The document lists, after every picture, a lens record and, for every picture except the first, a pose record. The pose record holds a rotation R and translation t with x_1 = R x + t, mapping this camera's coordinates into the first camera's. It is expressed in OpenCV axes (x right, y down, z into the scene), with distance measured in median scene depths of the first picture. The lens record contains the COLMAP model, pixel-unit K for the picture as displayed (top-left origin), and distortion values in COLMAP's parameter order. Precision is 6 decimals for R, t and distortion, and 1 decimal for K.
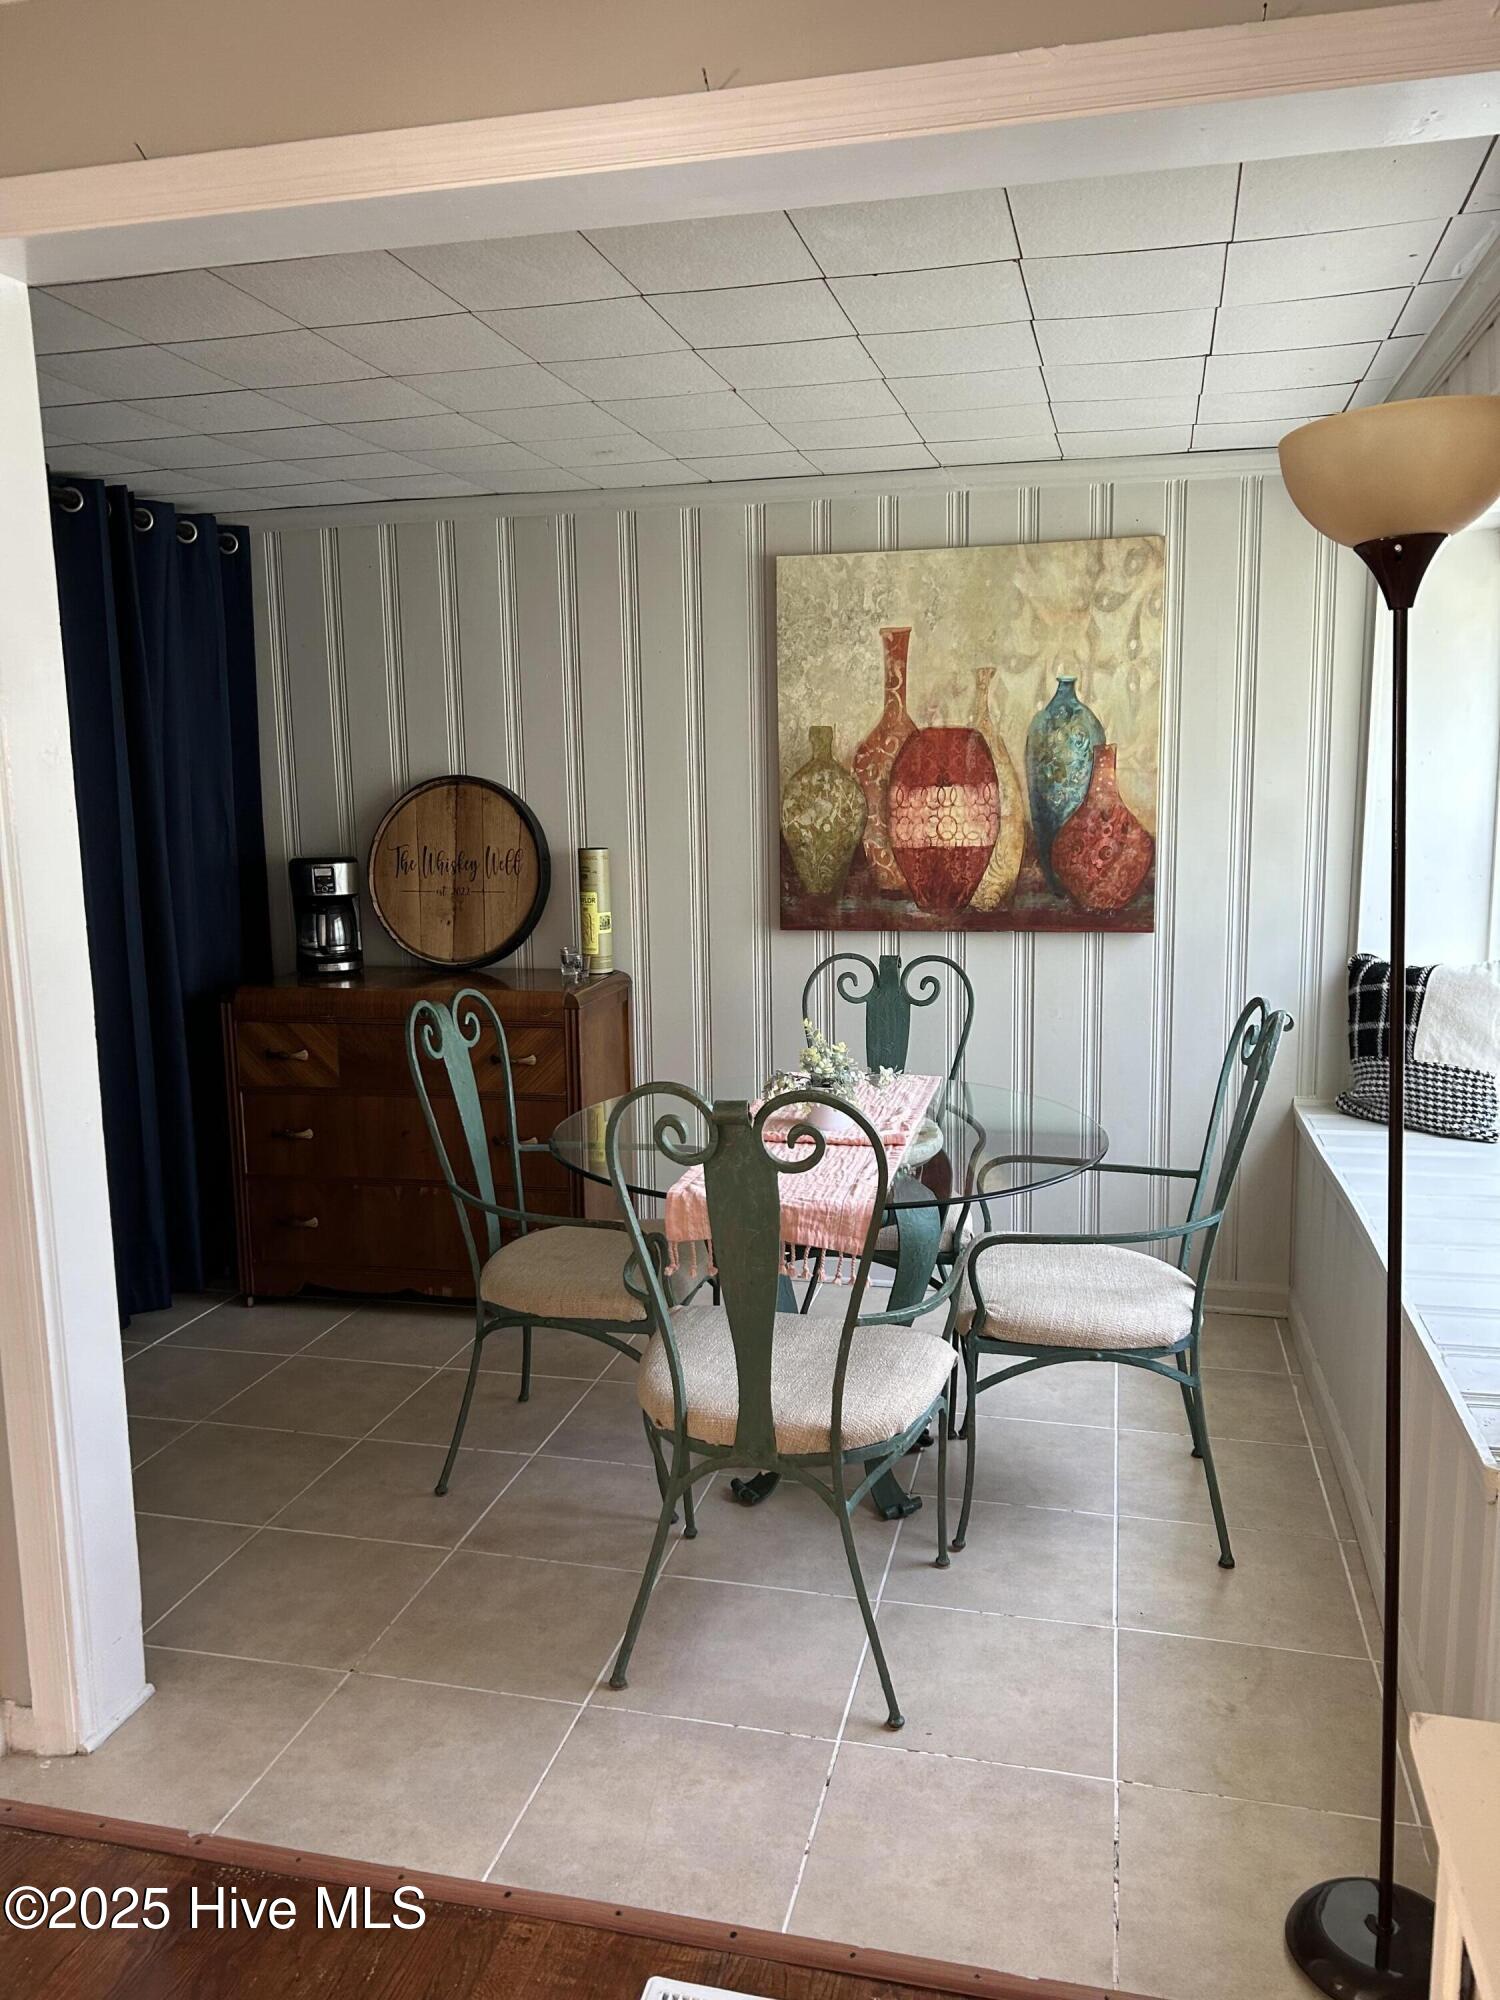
lens RADIAL K [[1510.7, 0, 734.7], [0, 1510.7, 1012.3], [0, 0, 1]] dist [0.065730, -0.067188]
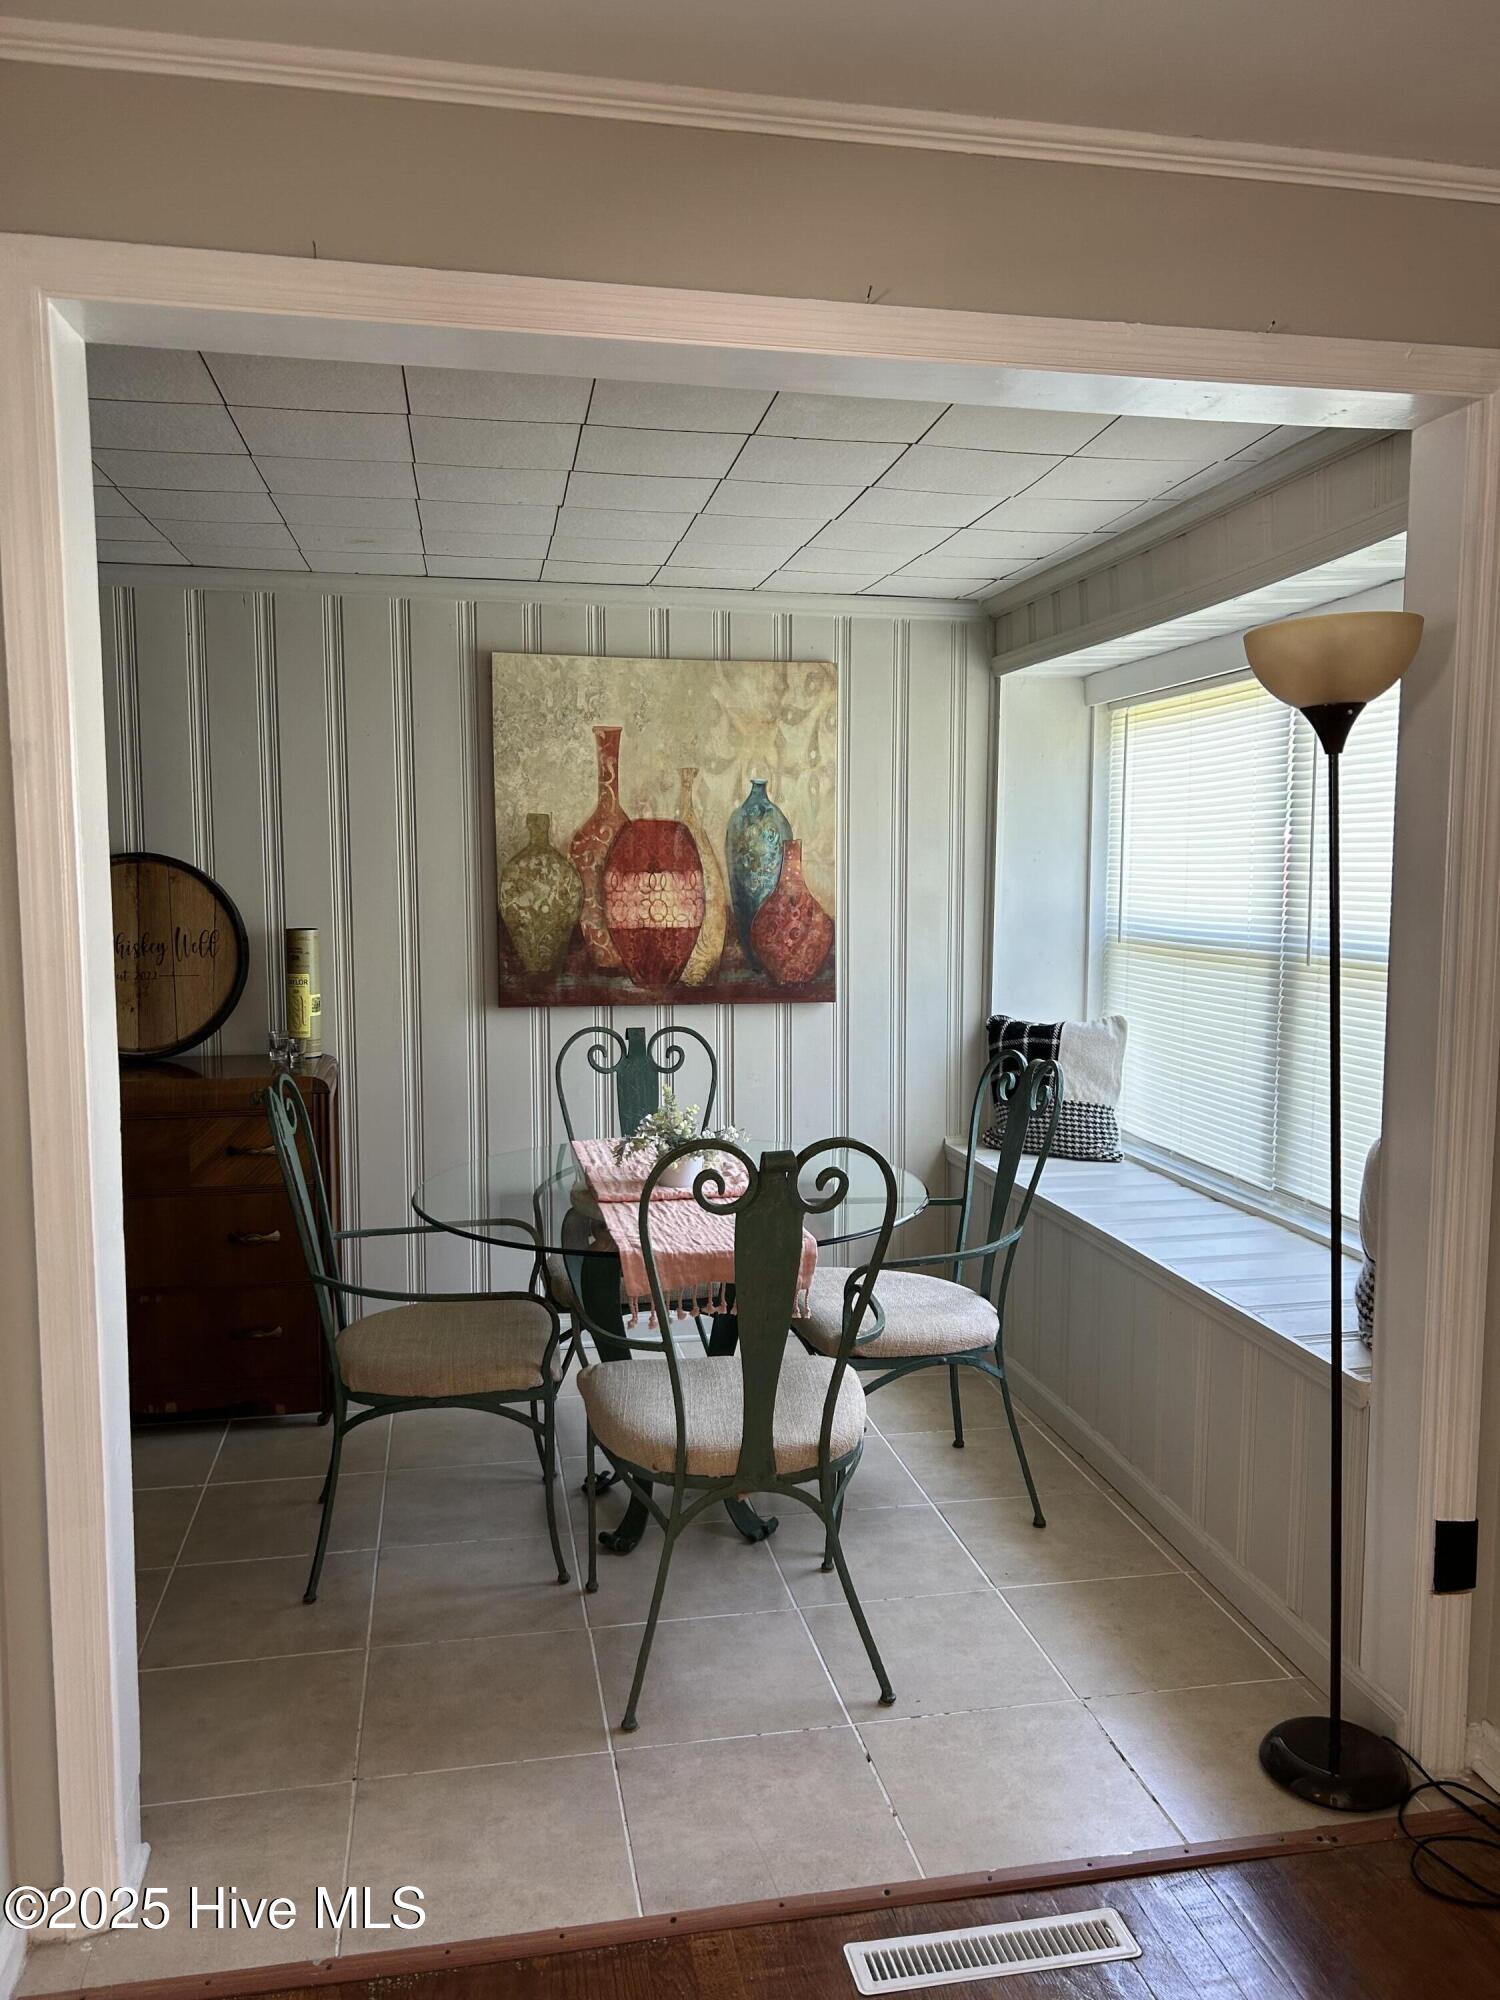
lens RADIAL K [[1510.7, 0, 742.0], [0, 1510.7, 1006.4], [0, 0, 1]] dist [0.065730, -0.067188]
pose [[0.904491, -0.023699, 0.425835, -0.280995], [0.048474, 0.997697, -0.047436, 0.001659], [-0.423730, 0.063547, 0.903557, -0.004261]]
